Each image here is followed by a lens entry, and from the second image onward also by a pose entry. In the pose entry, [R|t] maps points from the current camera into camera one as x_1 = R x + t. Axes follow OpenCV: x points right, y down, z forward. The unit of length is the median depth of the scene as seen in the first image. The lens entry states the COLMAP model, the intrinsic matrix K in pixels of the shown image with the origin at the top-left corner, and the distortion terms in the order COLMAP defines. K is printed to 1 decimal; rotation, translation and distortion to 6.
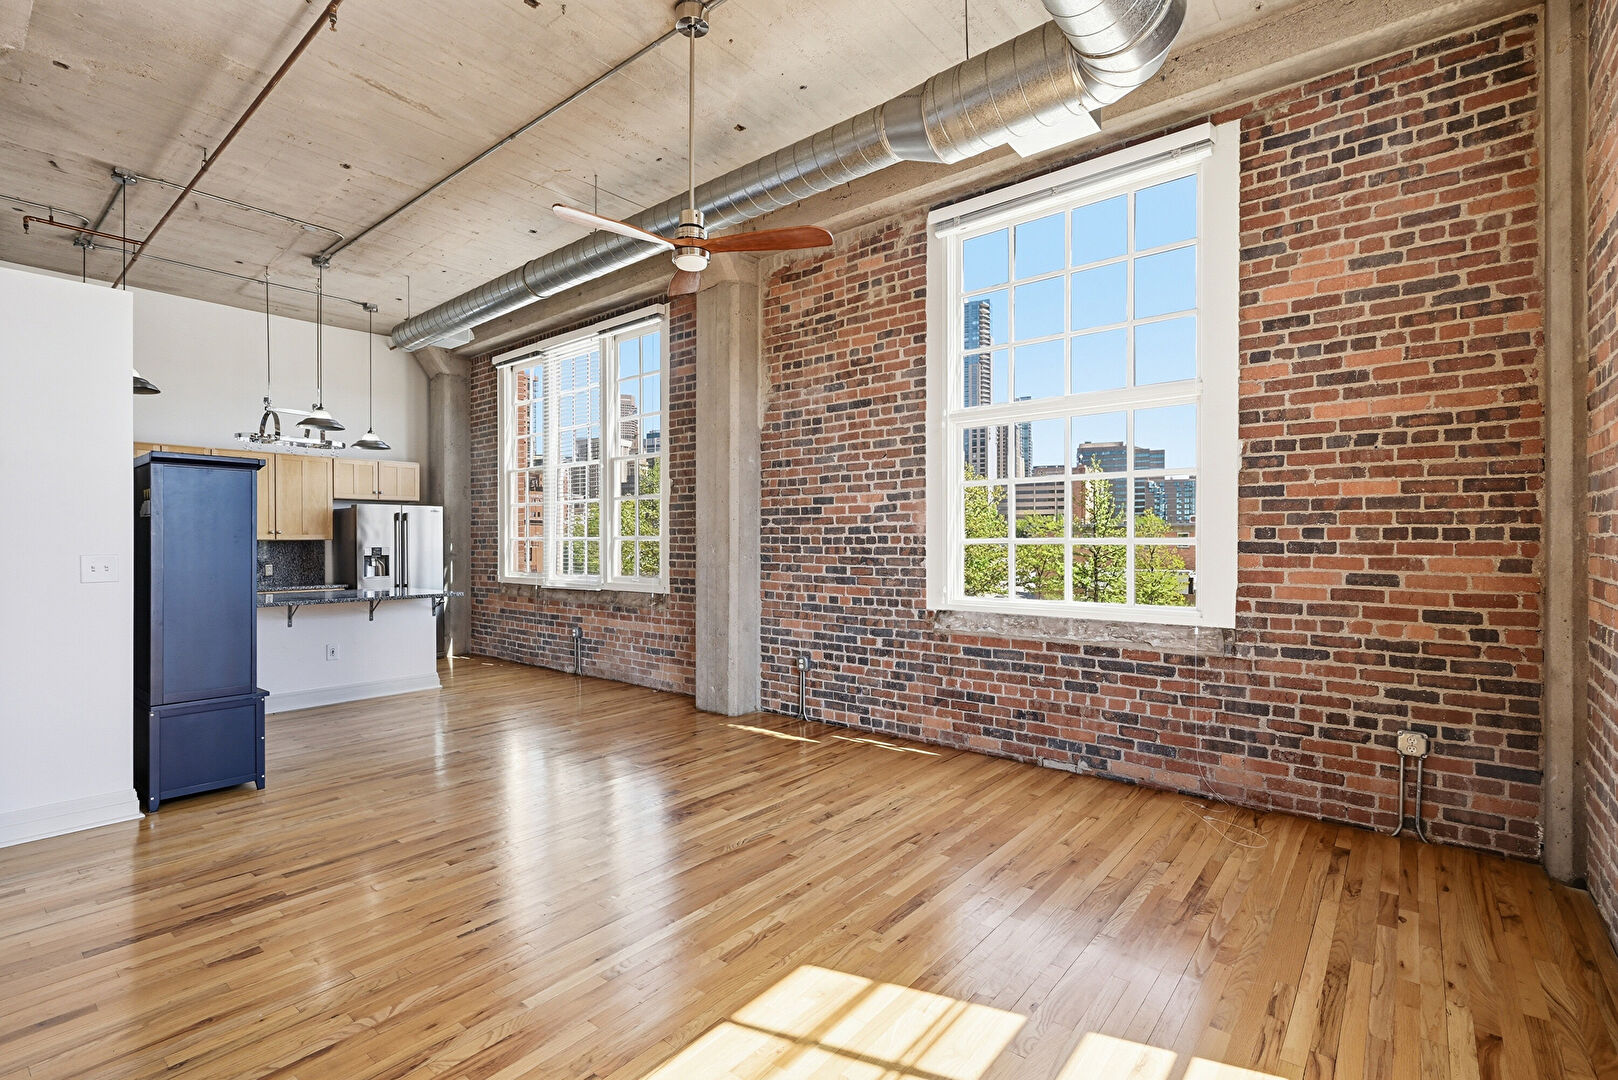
lens RADIAL K [[743.3, 0, 808.8], [0, 743.3, 543.7], [0, 0, 1]] dist [-0.000404, 0.000502]
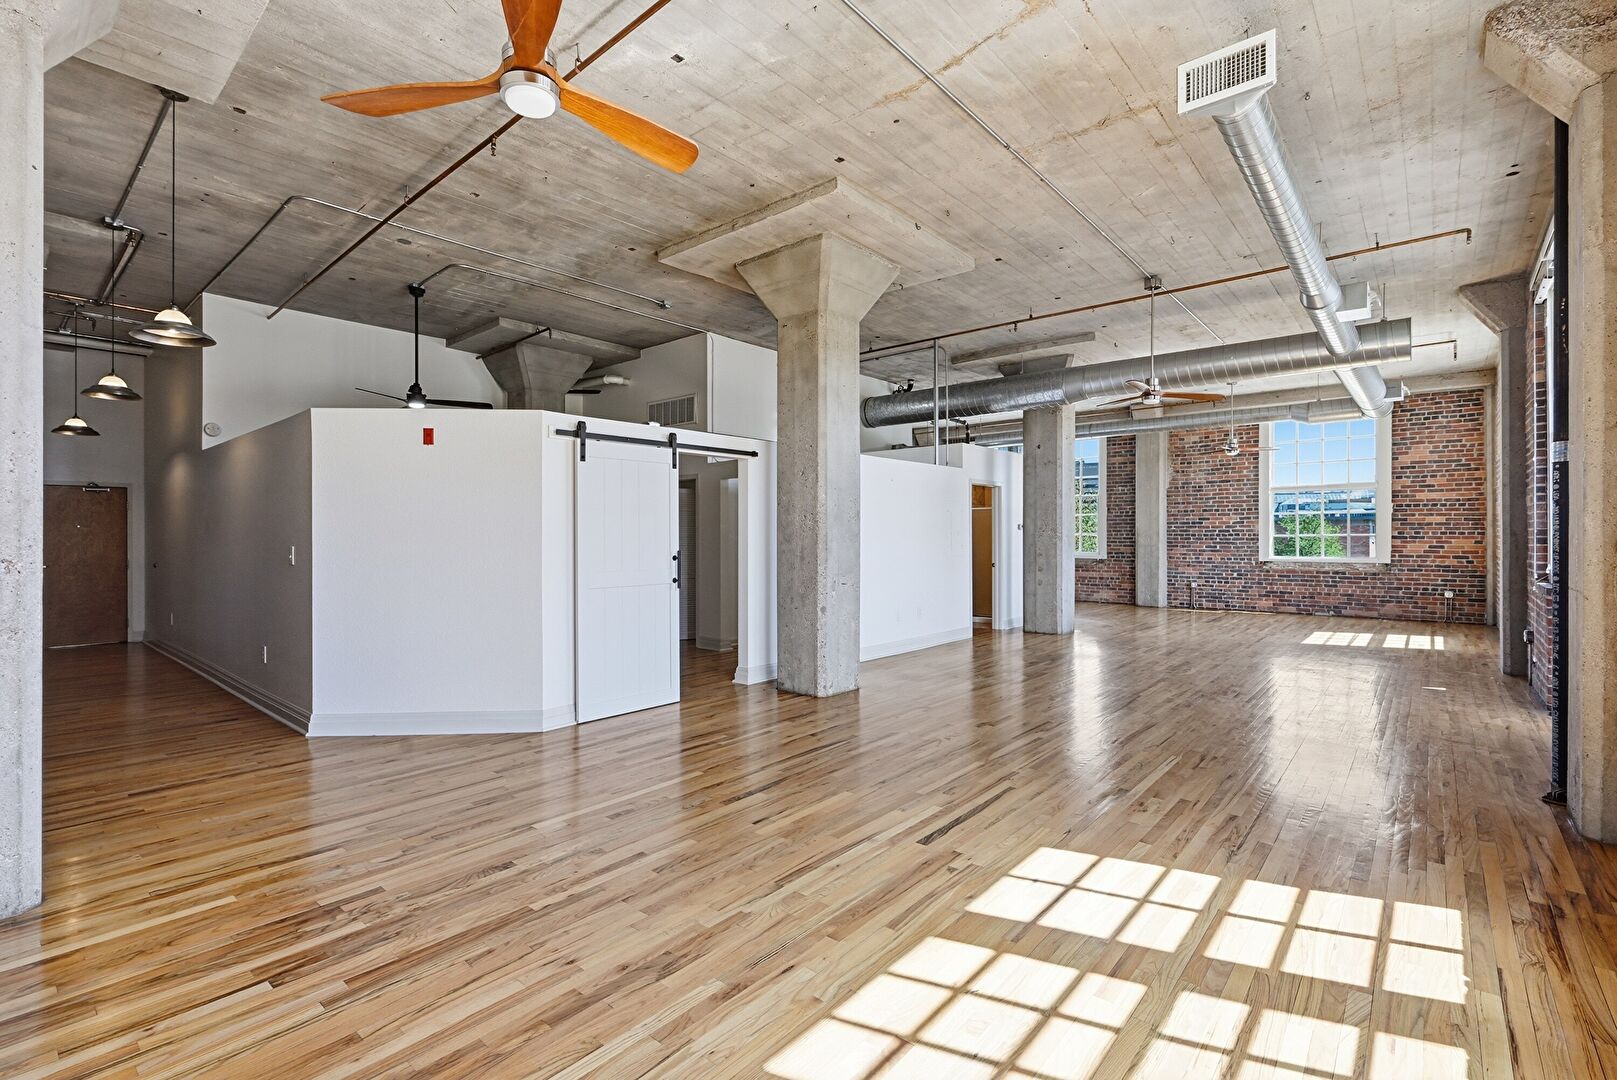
lens RADIAL K [[729.6, 0, 808.1], [0, 729.6, 533.6], [0, 0, 1]] dist [-0.000136, -0.000574]
pose [[0.999679, -0.002671, -0.025183, -1.620614], [0.002620, 0.999994, -0.002044, -0.009899], [0.025188, 0.001977, 0.999681, -1.919943]]
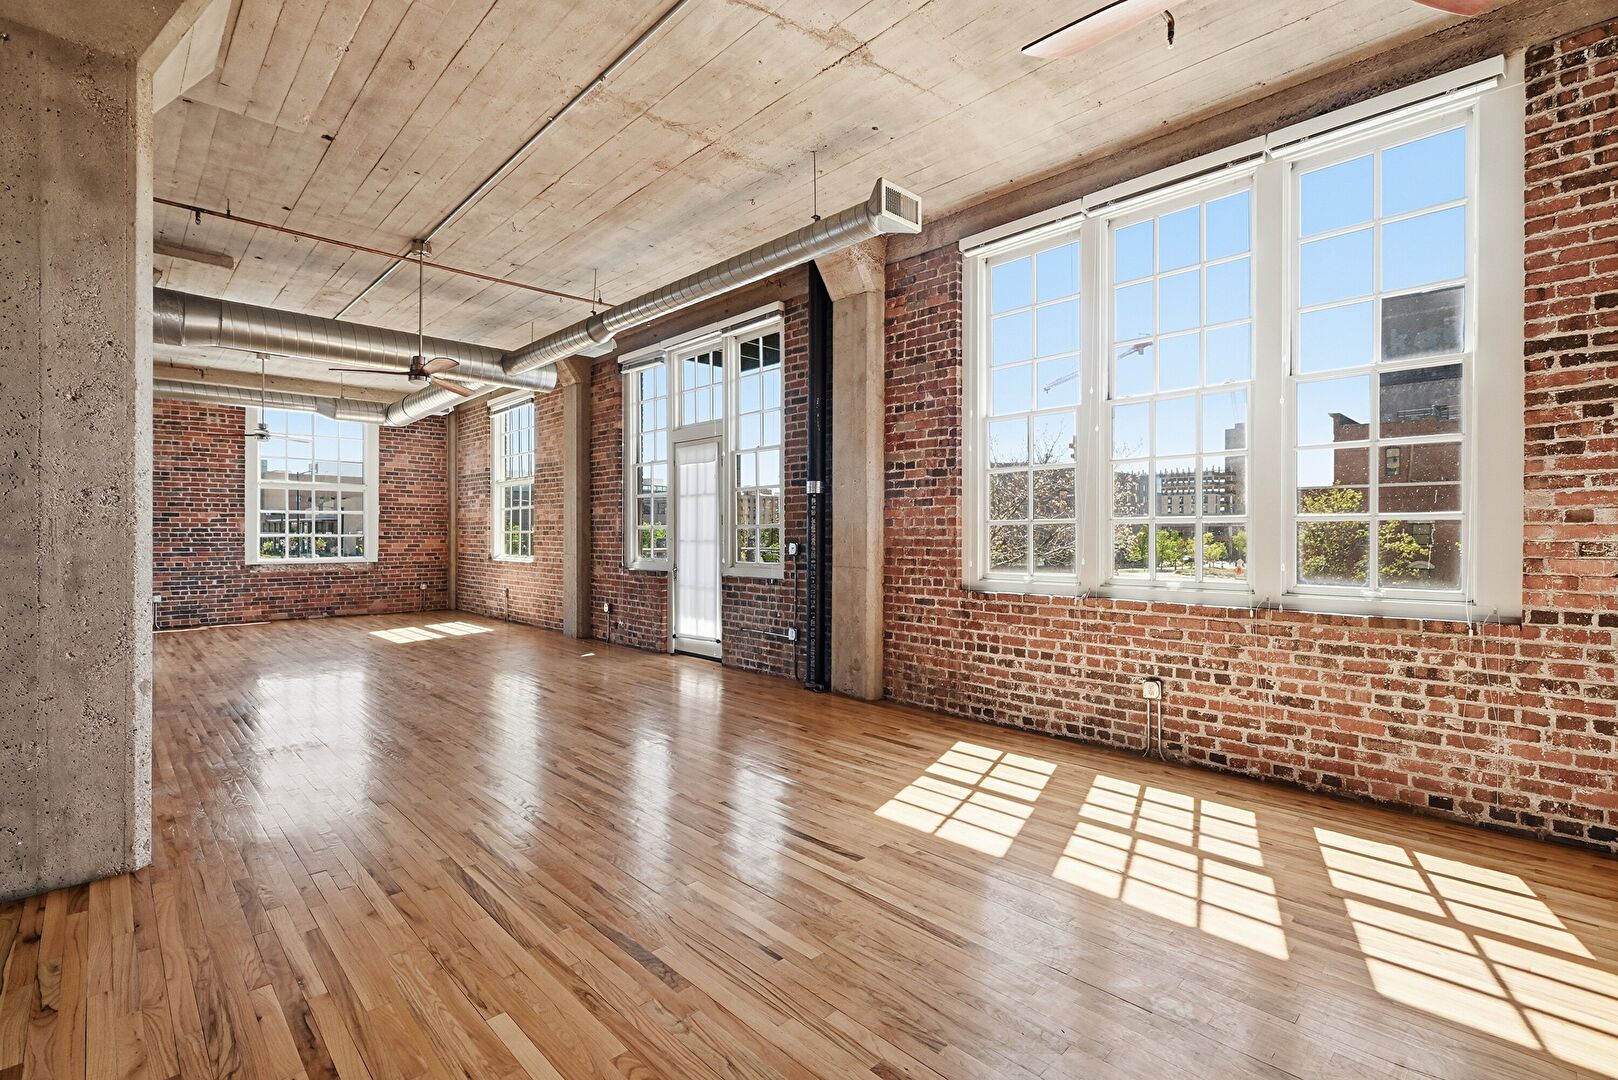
lens RADIAL K [[741.1, 0, 813.5], [0, 741.1, 536.4], [0, 0, 1]] dist [-0.005742, -0.000414]
pose [[0.126458, -0.002404, 0.991969, -2.229875], [-0.001182, 0.999996, 0.002575, -0.009520], [-0.991971, -0.001498, 0.126455, -1.228160]]
